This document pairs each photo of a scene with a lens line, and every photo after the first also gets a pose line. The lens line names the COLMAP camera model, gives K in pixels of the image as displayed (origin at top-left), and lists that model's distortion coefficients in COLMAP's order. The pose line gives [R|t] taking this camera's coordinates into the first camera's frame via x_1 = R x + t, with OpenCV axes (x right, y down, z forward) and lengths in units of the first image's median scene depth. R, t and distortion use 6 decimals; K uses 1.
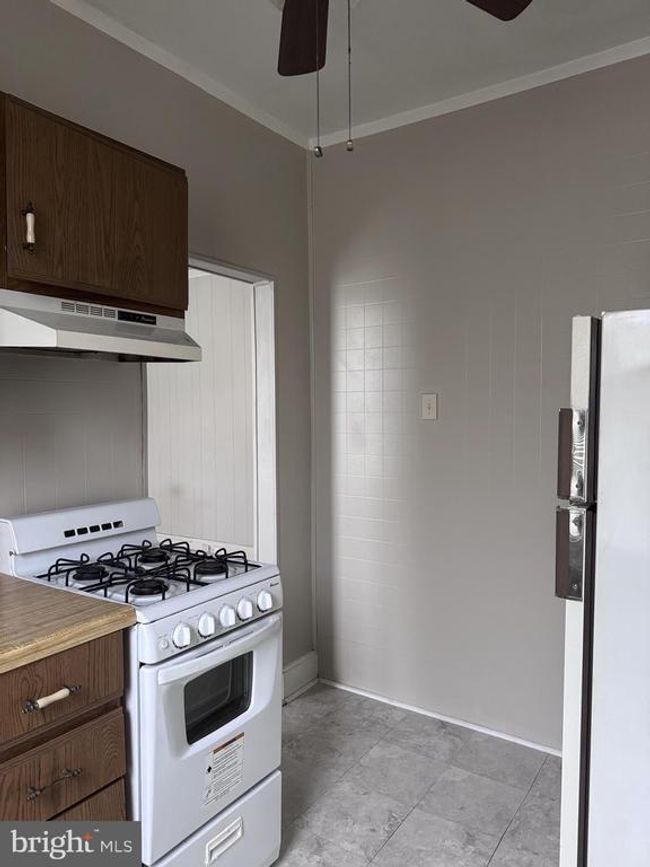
lens RADIAL K [[613.9, 0, 325.0], [0, 613.9, 433.2], [0, 0, 1]] dist [0.035611, -0.026672]
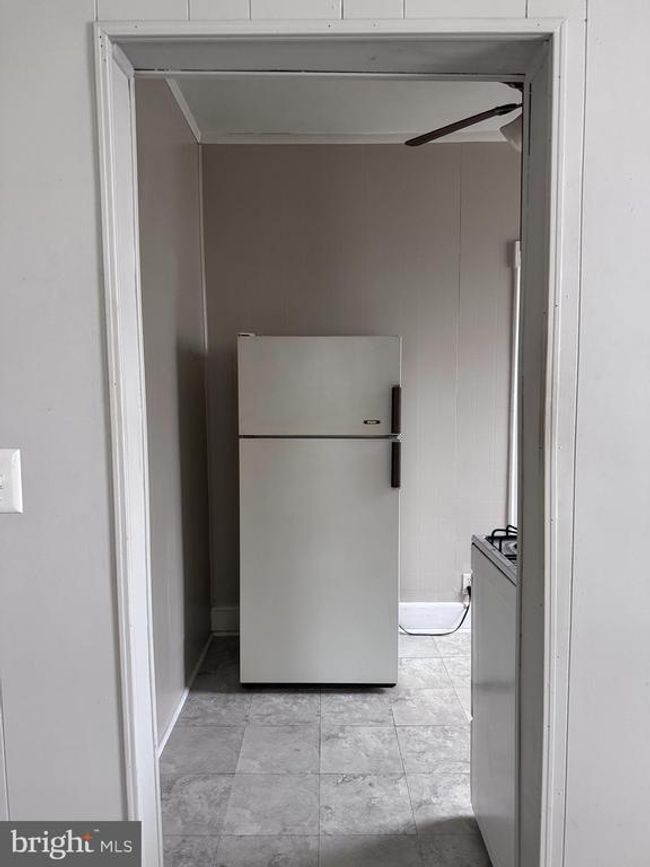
lens RADIAL K [[613.9, 0, 324.3], [0, 613.9, 436.3], [0, 0, 1]] dist [0.035611, -0.026672]
pose [[-0.557852, -0.064489, 0.827431, -0.670065], [0.045804, 0.993065, 0.108278, -0.064465], [-0.828676, 0.098303, -0.551029, 1.490647]]
